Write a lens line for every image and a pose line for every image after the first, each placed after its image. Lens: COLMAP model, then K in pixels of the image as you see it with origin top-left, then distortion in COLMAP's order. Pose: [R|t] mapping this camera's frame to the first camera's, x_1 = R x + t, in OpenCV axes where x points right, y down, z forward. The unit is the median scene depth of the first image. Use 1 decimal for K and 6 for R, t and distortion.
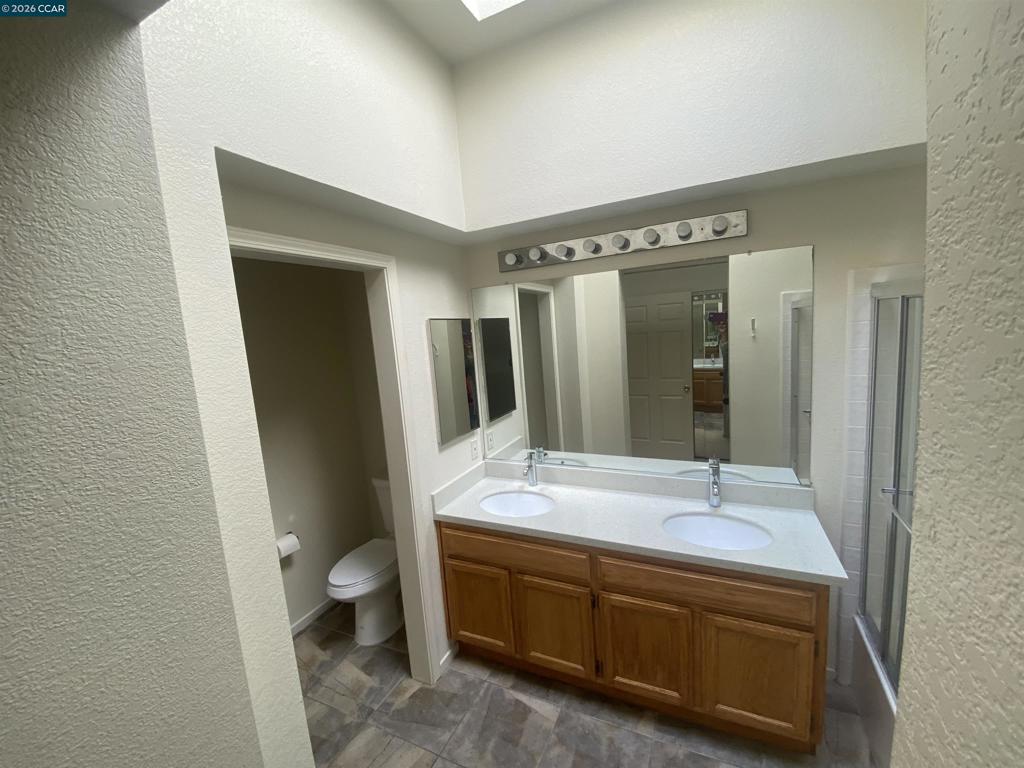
lens RADIAL K [[416.7, 0, 510.7], [0, 416.7, 380.8], [0, 0, 1]] dist [0.037817, -0.030657]
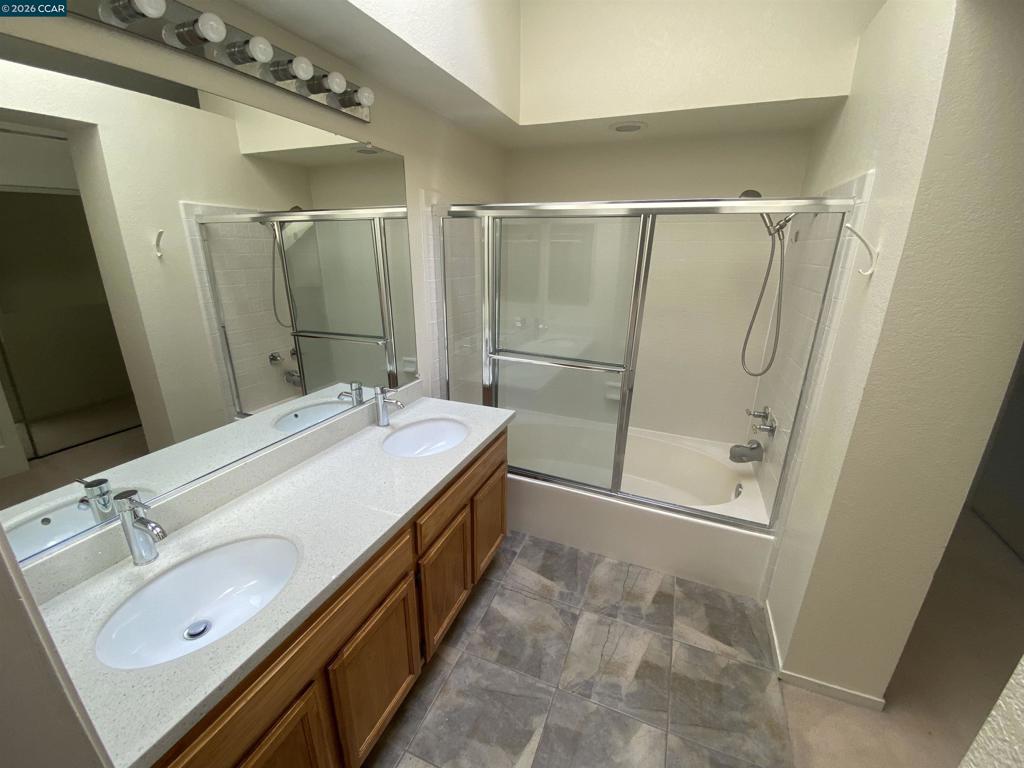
lens RADIAL K [[416.7, 0, 510.7], [0, 416.7, 380.8], [0, 0, 1]] dist [0.037817, -0.030657]
pose [[-0.053730, -0.231812, 0.971276, -0.385737], [0.115989, 0.964648, 0.236646, 0.007749], [-0.991796, 0.125372, -0.024943, 0.658383]]
